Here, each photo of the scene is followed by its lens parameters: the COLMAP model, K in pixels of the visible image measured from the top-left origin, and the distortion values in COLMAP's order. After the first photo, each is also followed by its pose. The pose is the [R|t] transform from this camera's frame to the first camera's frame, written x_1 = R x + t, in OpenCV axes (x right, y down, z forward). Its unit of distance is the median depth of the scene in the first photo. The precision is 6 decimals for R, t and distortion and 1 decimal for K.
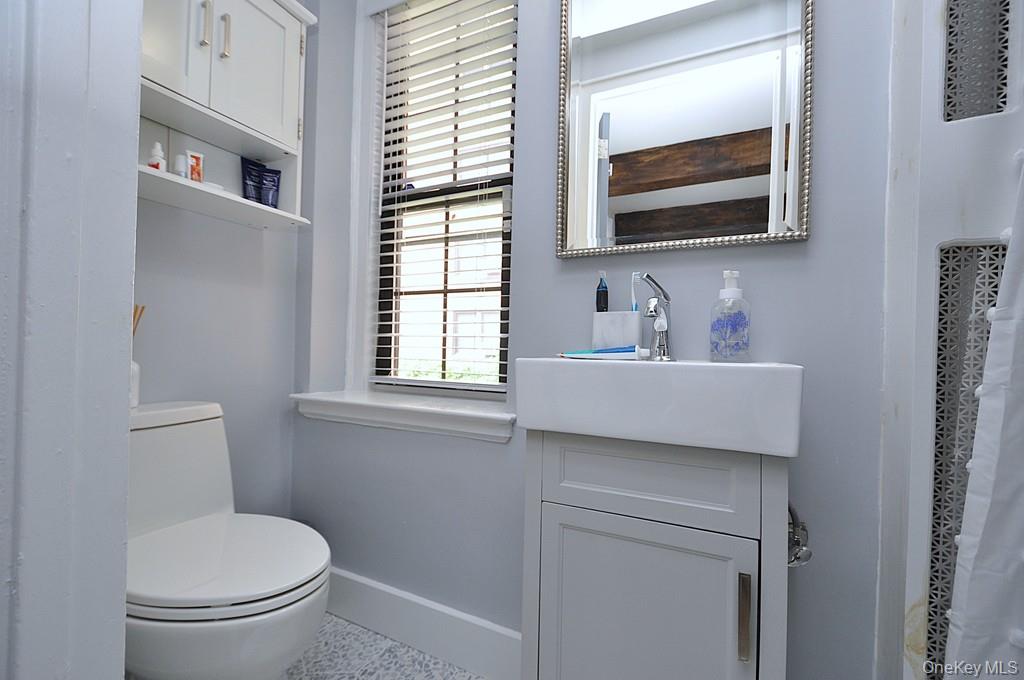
lens RADIAL K [[431.8, 0, 512.7], [0, 431.8, 350.9], [0, 0, 1]] dist [0.000637, -0.004667]
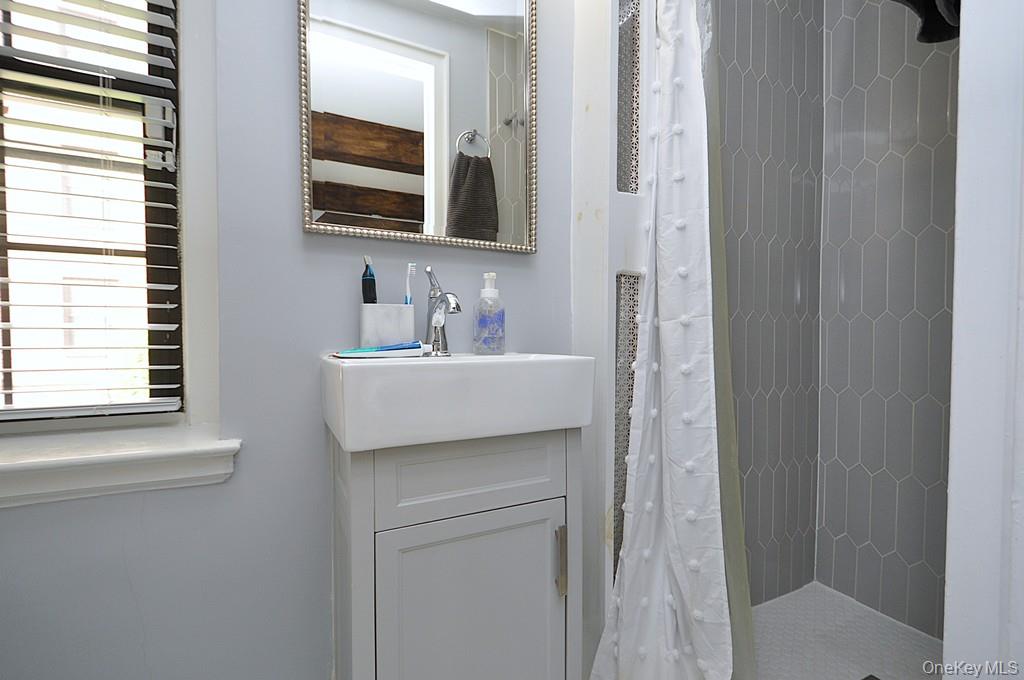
lens RADIAL K [[453.9, 0, 509.3], [0, 453.9, 353.4], [0, 0, 1]] dist [0.002036, -0.004367]
pose [[0.606014, -0.048933, 0.793947, -0.340318], [0.016037, 0.998655, 0.049308, -0.027977], [-0.795292, -0.017149, 0.605984, 0.202010]]
